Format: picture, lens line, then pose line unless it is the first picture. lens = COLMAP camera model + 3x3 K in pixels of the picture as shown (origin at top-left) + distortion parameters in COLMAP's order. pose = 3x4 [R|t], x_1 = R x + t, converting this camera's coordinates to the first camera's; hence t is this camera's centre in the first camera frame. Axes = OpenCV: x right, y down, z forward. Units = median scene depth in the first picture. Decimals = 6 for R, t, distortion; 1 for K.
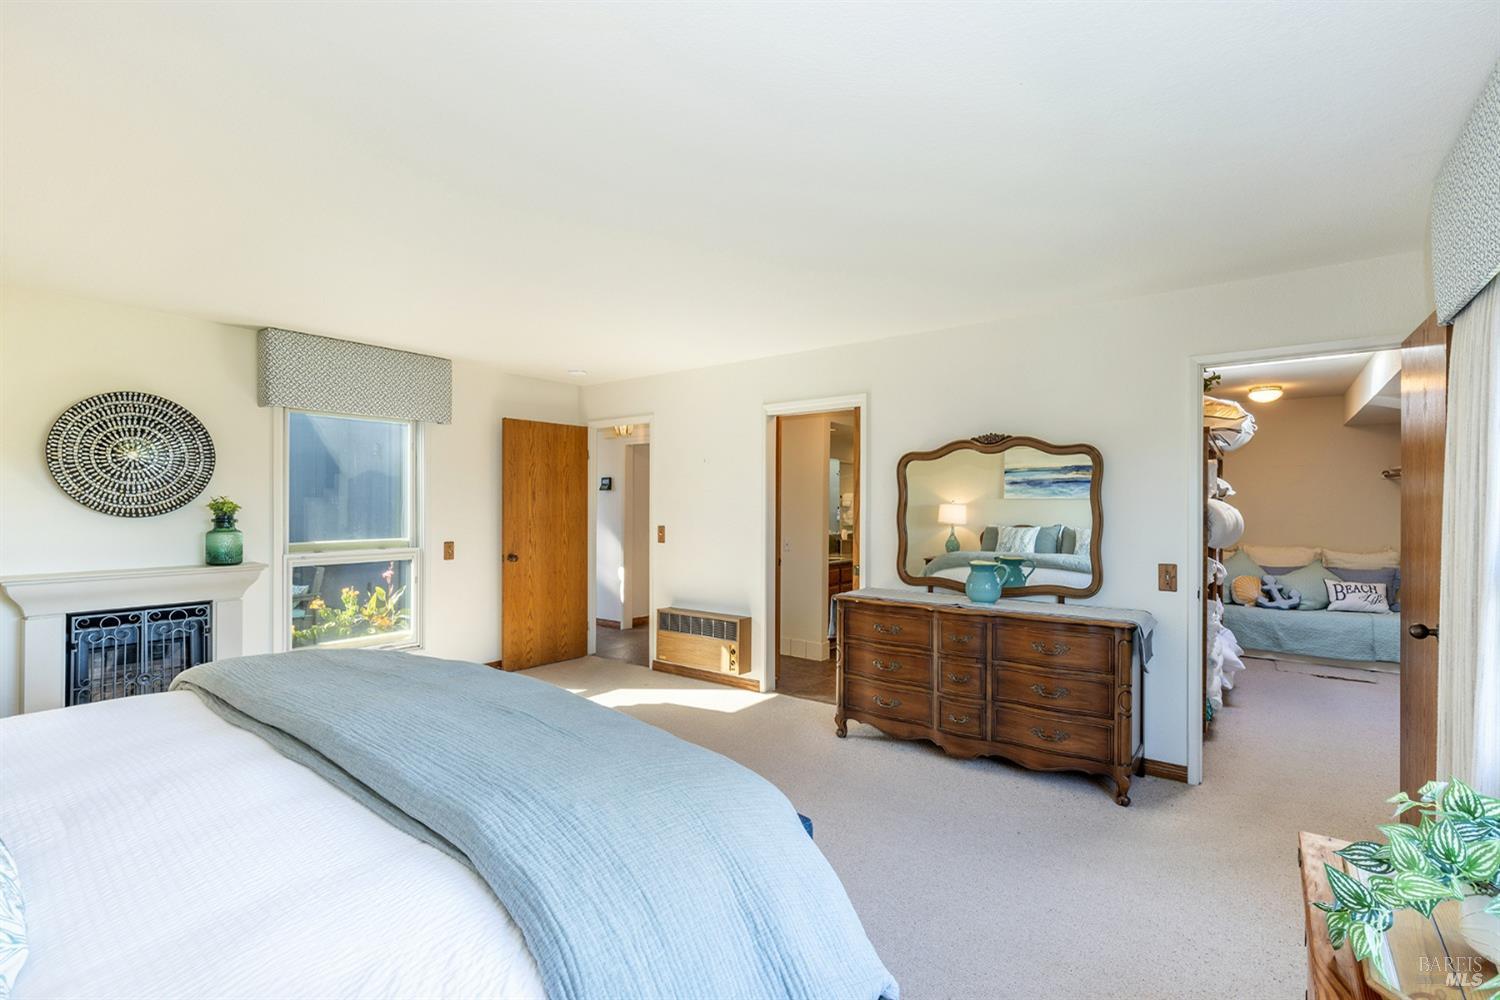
lens RADIAL K [[651.6, 0, 757.7], [0, 651.6, 502.4], [0, 0, 1]] dist [-0.003601, 0.000191]
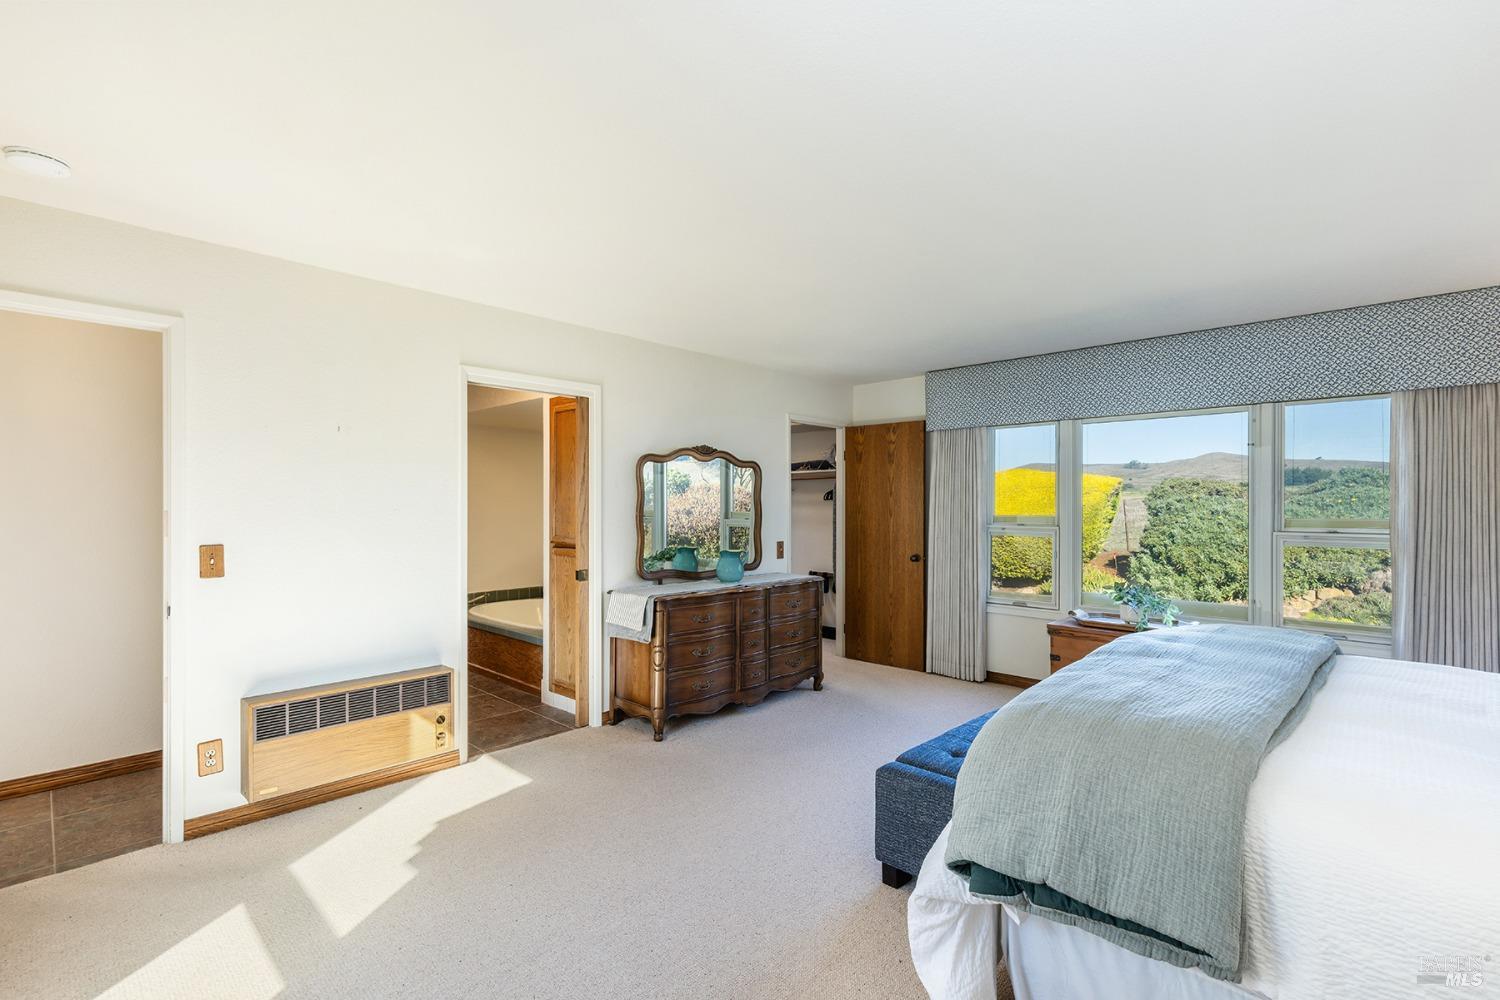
lens RADIAL K [[685.8, 0, 754.4], [0, 685.8, 506.4], [0, 0, 1]] dist [0.010050, -0.002578]
pose [[0.138033, -0.005880, 0.990410, -0.761454], [-0.006191, 0.999958, 0.006800, -0.000713], [-0.990408, -0.007071, 0.137991, 0.622631]]
